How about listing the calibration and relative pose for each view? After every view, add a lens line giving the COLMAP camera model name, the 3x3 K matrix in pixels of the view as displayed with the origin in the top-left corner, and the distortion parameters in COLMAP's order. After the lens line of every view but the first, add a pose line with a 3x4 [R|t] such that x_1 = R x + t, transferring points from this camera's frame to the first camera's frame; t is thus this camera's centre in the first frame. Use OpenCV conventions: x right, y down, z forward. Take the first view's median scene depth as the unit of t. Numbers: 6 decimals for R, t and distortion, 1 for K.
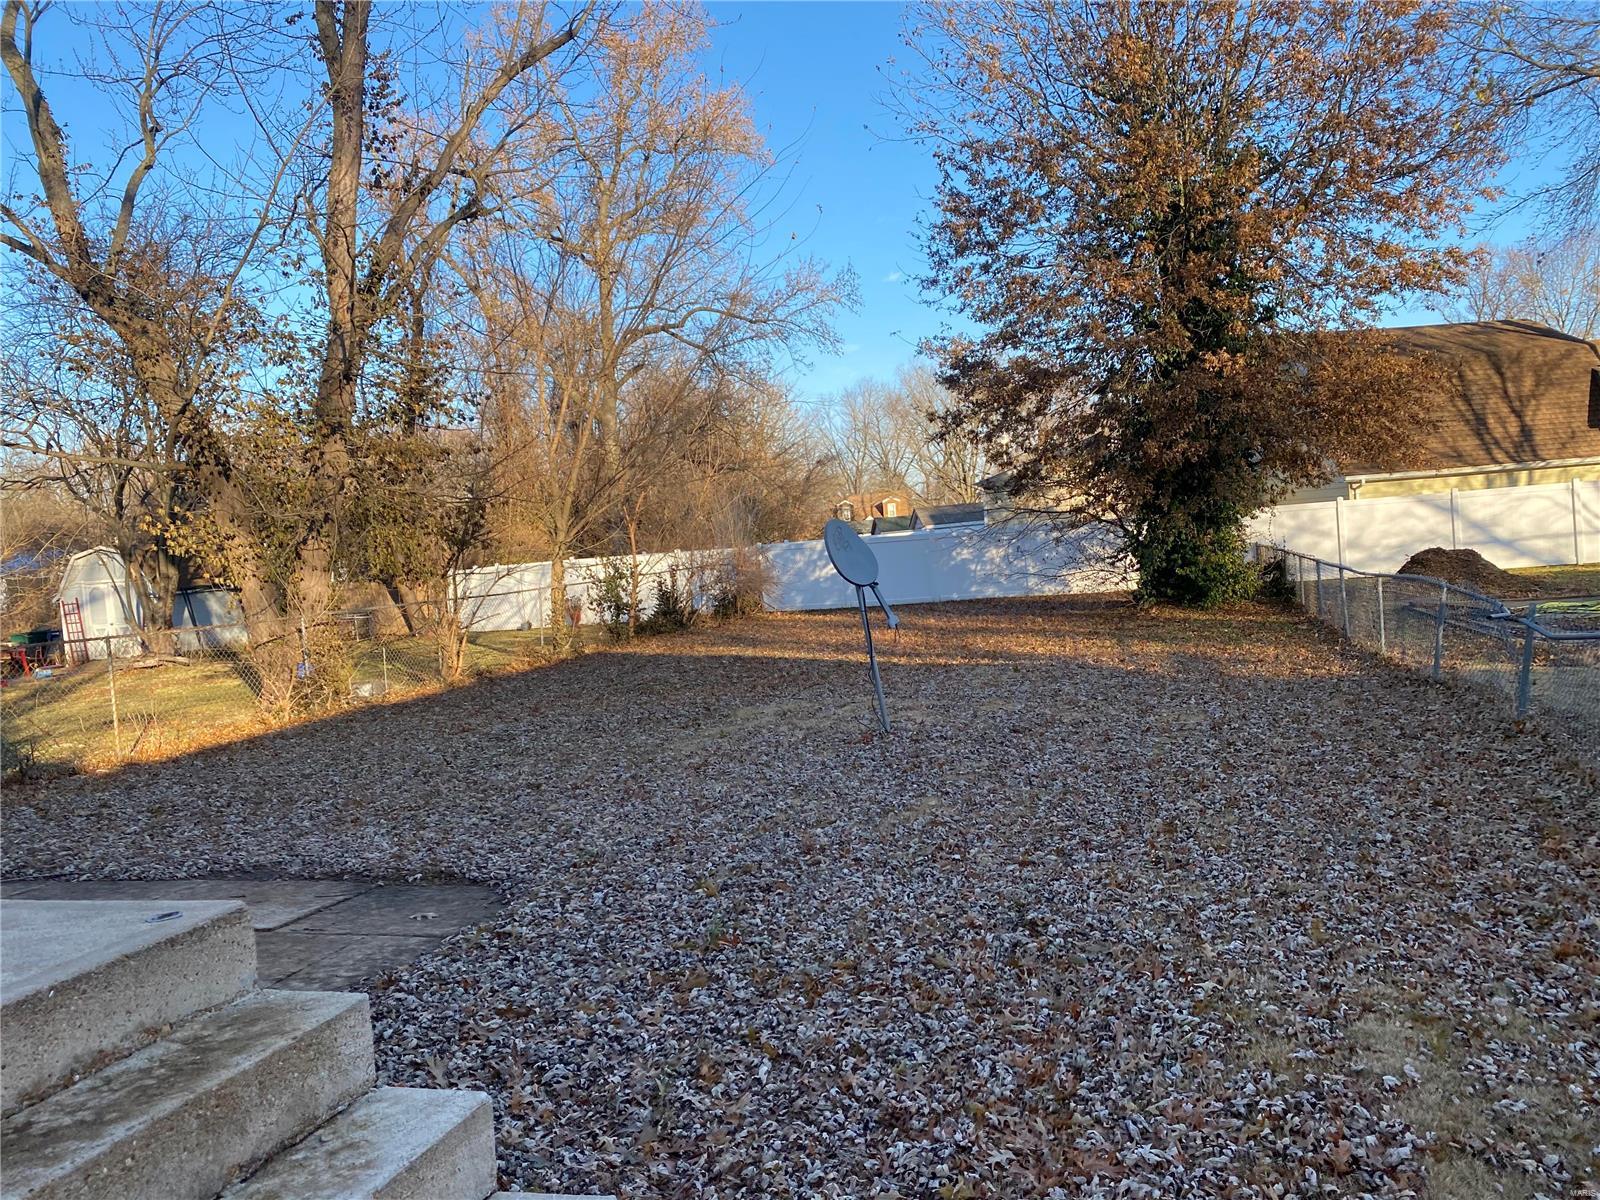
lens RADIAL K [[1197.2, 0, 802.6], [0, 1197.2, 621.5], [0, 0, 1]] dist [0.065088, -0.083034]
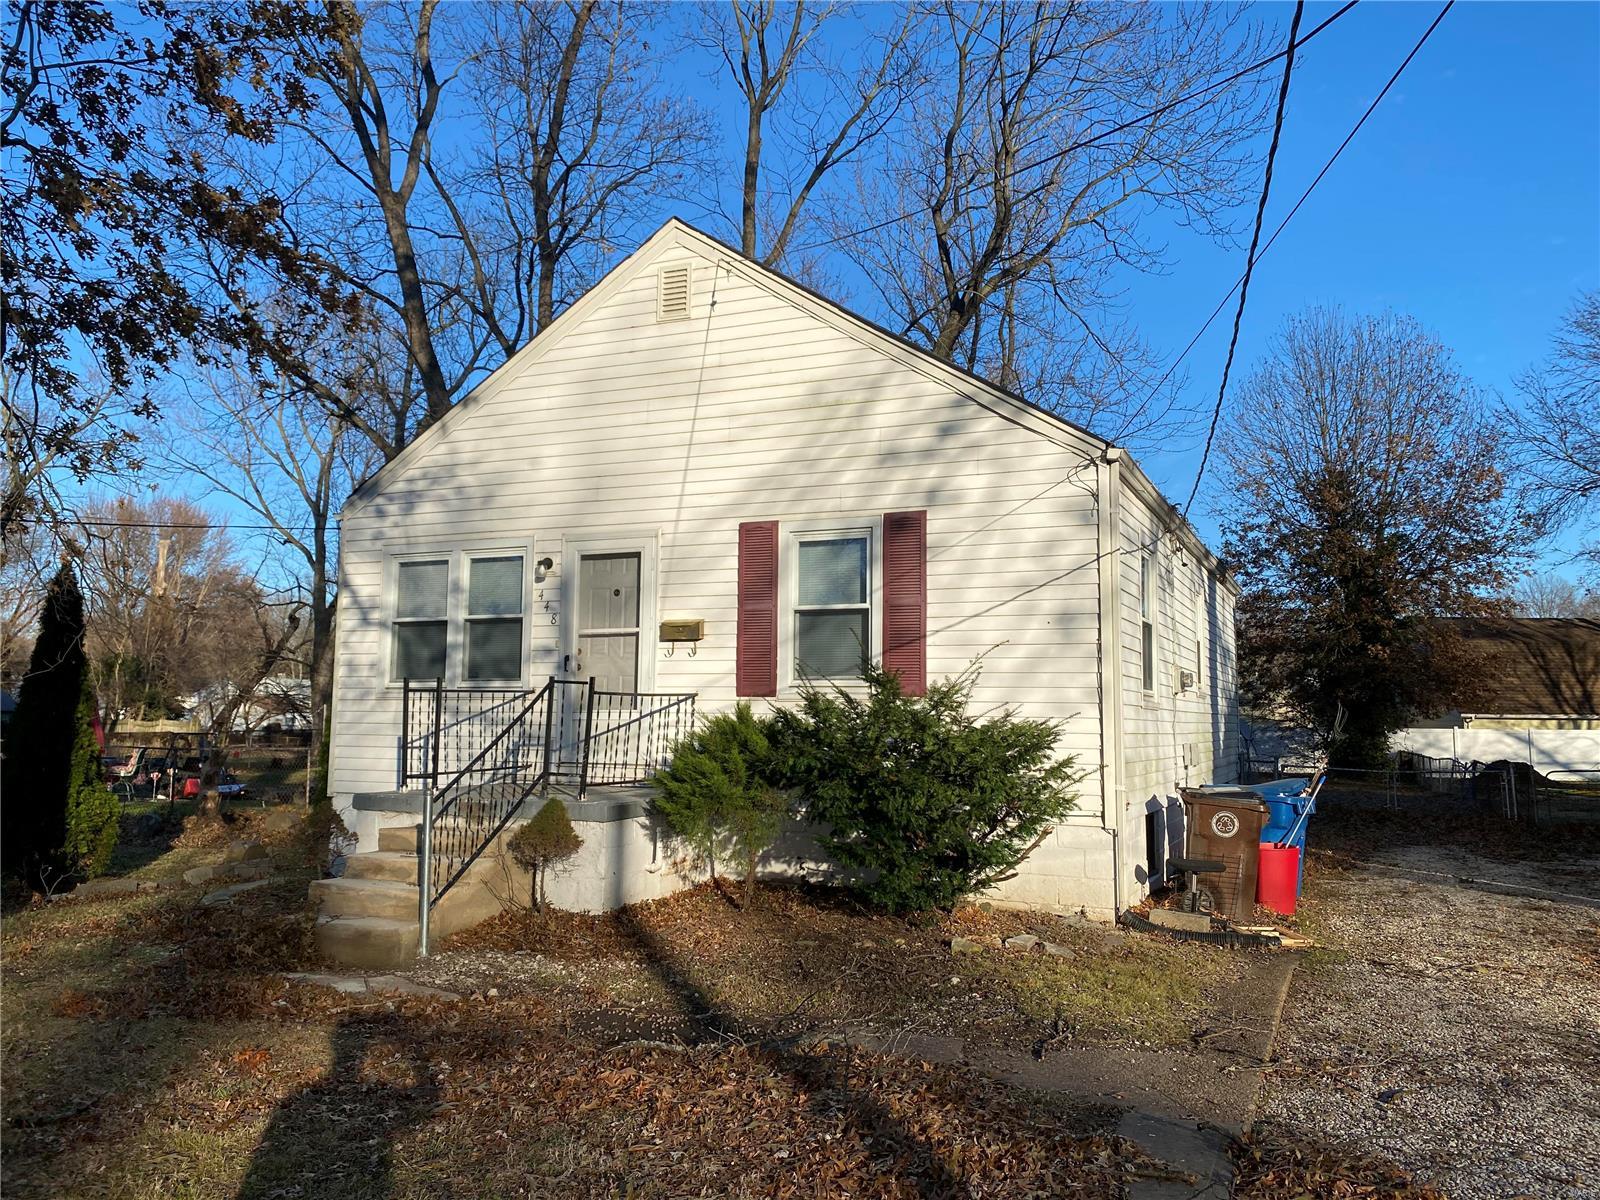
lens RADIAL K [[1197.2, 0, 802.6], [0, 1197.2, 621.5], [0, 0, 1]] dist [0.065088, -0.083034]
pose [[0.989228, 0.079224, -0.123091, -0.214208], [-0.096031, 0.985873, -0.137231, 0.060158], [0.110480, 0.147573, 0.982861, -0.660255]]
